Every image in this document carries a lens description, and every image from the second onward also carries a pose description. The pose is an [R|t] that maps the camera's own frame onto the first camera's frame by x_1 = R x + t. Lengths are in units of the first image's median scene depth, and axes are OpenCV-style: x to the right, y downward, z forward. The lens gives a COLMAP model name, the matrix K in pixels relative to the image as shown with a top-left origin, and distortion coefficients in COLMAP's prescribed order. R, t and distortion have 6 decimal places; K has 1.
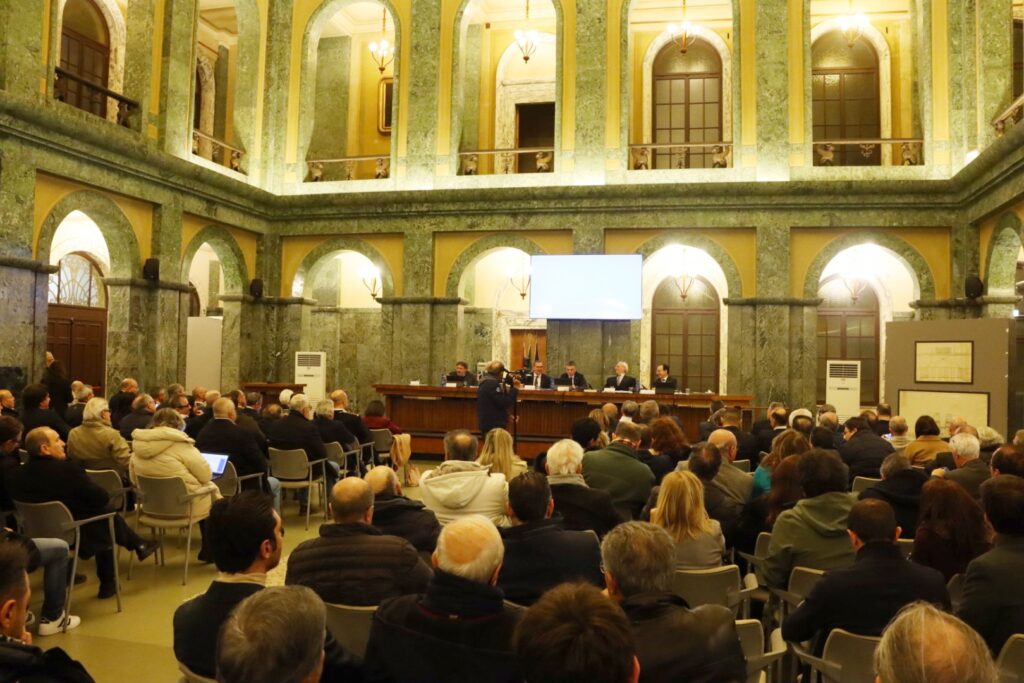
lens RADIAL K [[859.3, 0, 512.0], [0, 859.3, 341.5], [0, 0, 1]] dist [-0.152619, 0.111850]
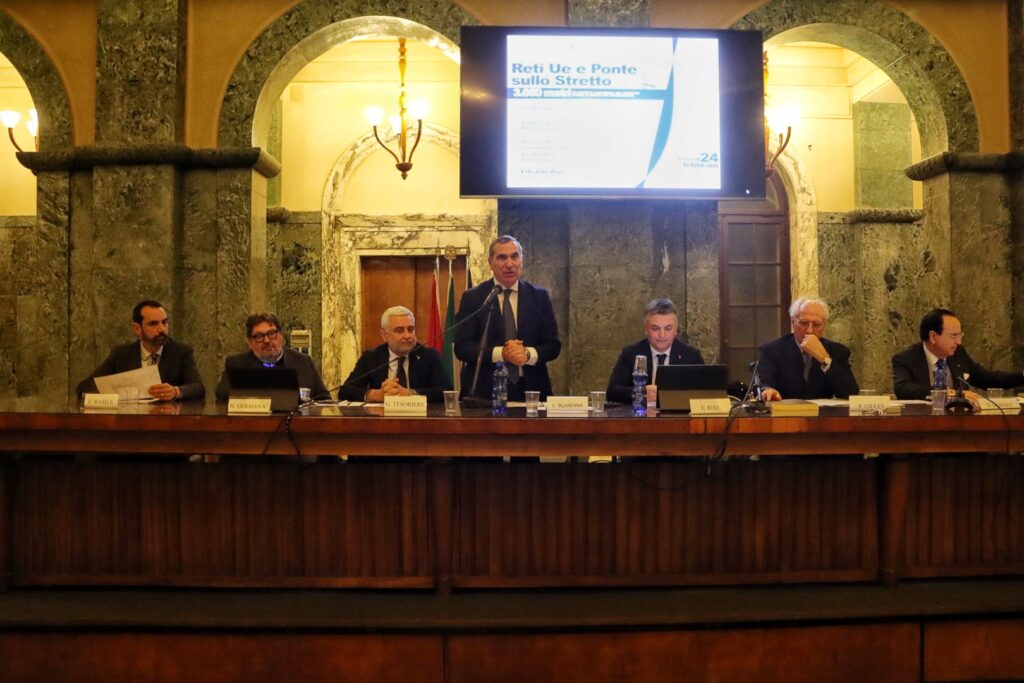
lens RADIAL K [[859.3, 0, 512.0], [0, 859.3, 341.5], [0, 0, 1]] dist [-0.152619, 0.111850]
pose [[0.965787, -0.024544, 0.258171, -0.050266], [0.017164, 0.999378, 0.030799, 0.021720], [-0.258767, -0.025314, 0.965608, 0.618249]]
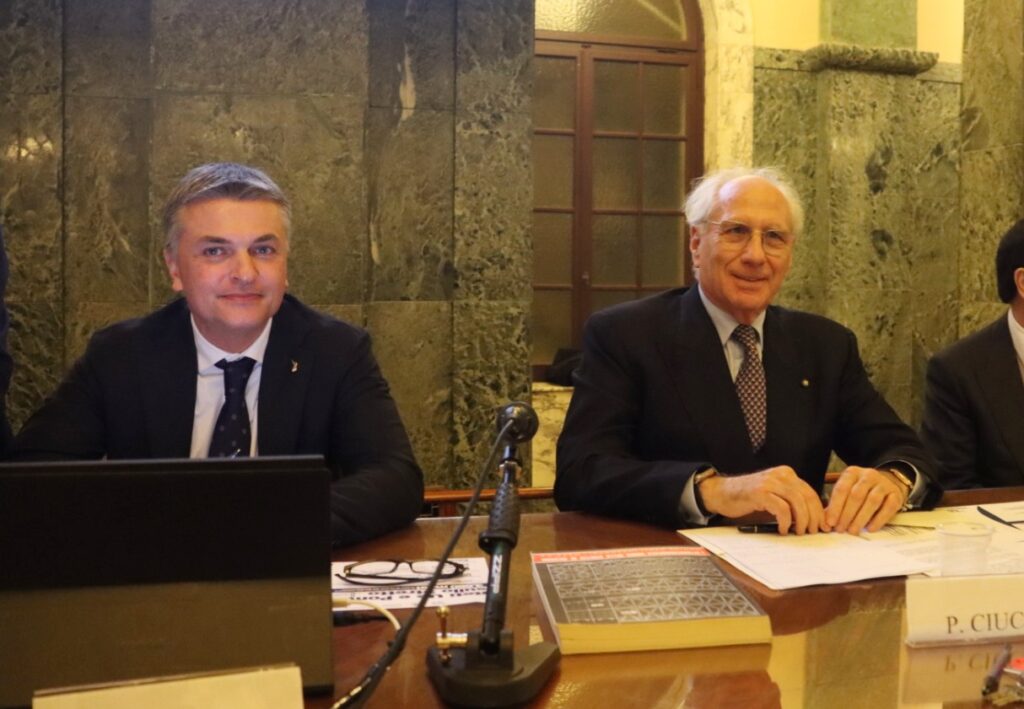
lens RADIAL K [[1143.8, 0, 680.8], [0, 1143.8, 319.1], [0, 0, 1]] dist [-0.149581, 0.116404]
pose [[0.850693, -0.033099, 0.524619, 0.043031], [-0.009543, 0.996879, 0.078369, 0.023901], [-0.525576, -0.071675, 0.847722, 0.755112]]
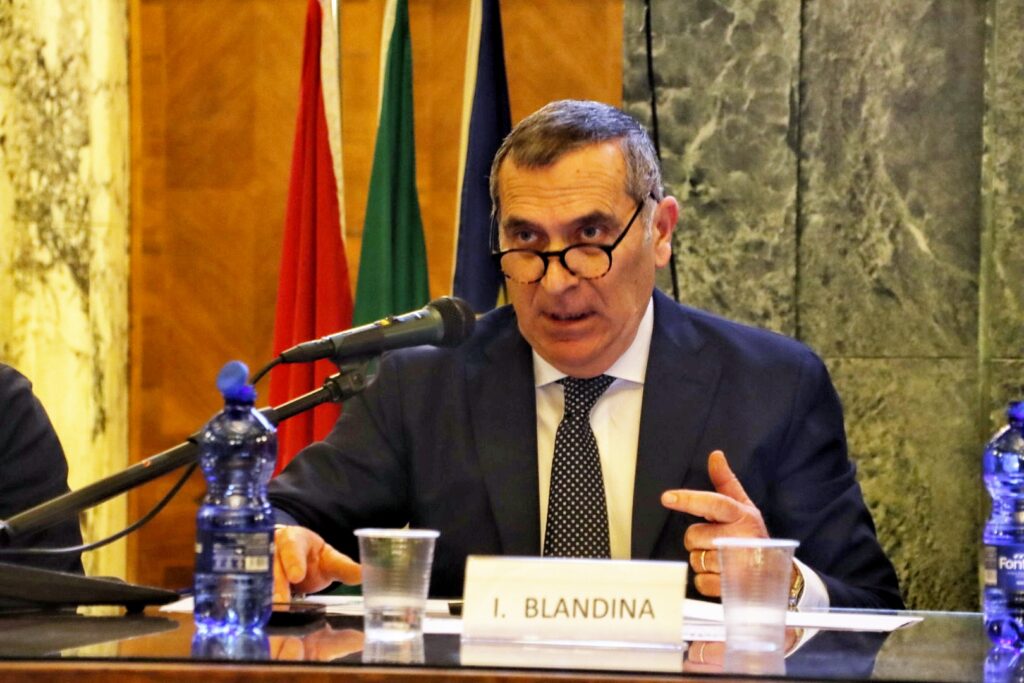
lens RADIAL K [[4076.8, 0, 516.4], [0, 4076.8, 341.9], [0, 0, 1]] dist [1.075353, 2.413587]
pose [[0.995361, -0.009944, 0.095695, -0.003077], [0.008062, 0.999767, 0.020033, 0.028390], [-0.095872, -0.019169, 0.995209, 0.633982]]
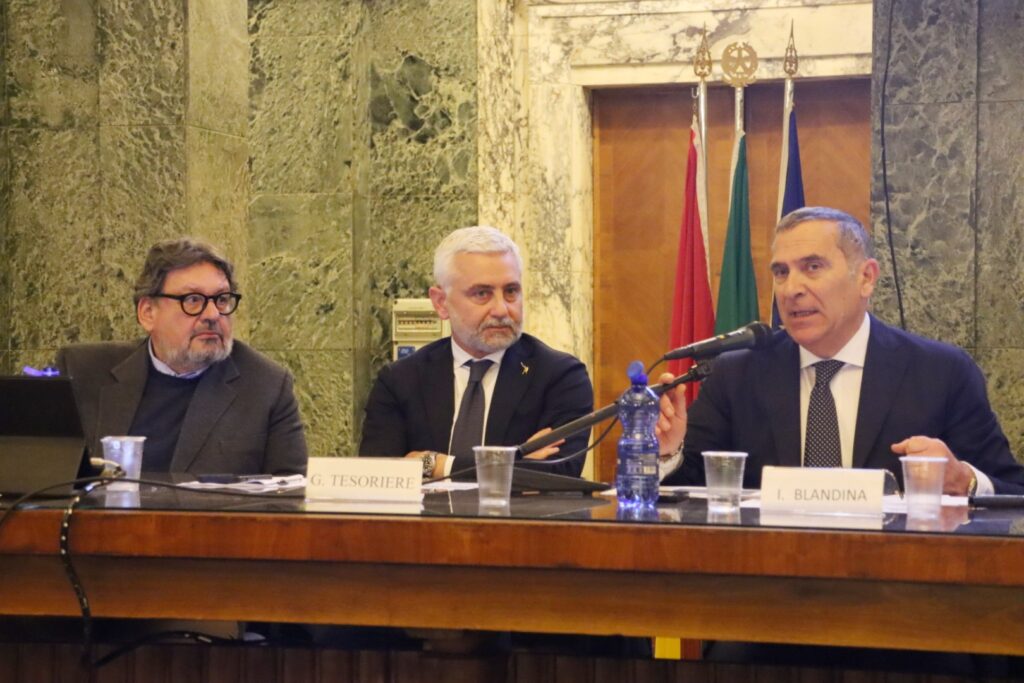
lens RADIAL K [[2481.9, 0, 512.0], [0, 2481.9, 341.5], [0, 0, 1]] dist [0.383734, 0.845599]
pose [[0.999207, -0.020498, -0.034131, -0.001216], [0.021288, 0.999510, 0.022946, 0.026102], [0.033644, -0.023654, 0.999154, 0.609617]]
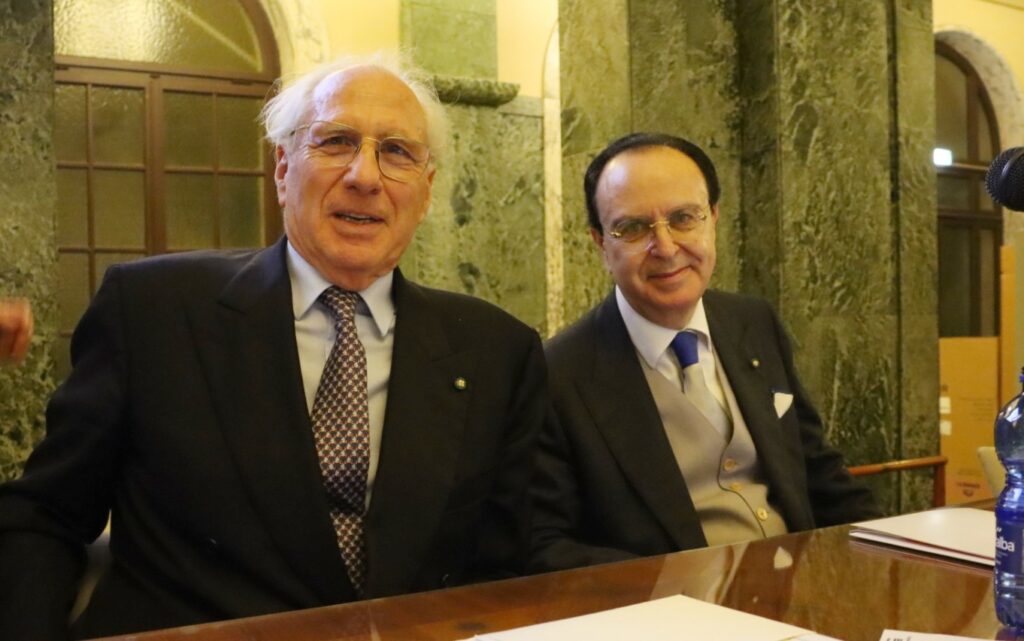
lens RADIAL K [[1021.2, 0, 482.5], [0, 1021.2, 370.2], [0, 0, 1]] dist [-0.169213, 0.118521]
pose [[0.729212, -0.064234, 0.681267, 0.075546], [0.016283, 0.996931, 0.076568, 0.033596], [-0.684094, -0.044741, 0.728020, 0.798593]]
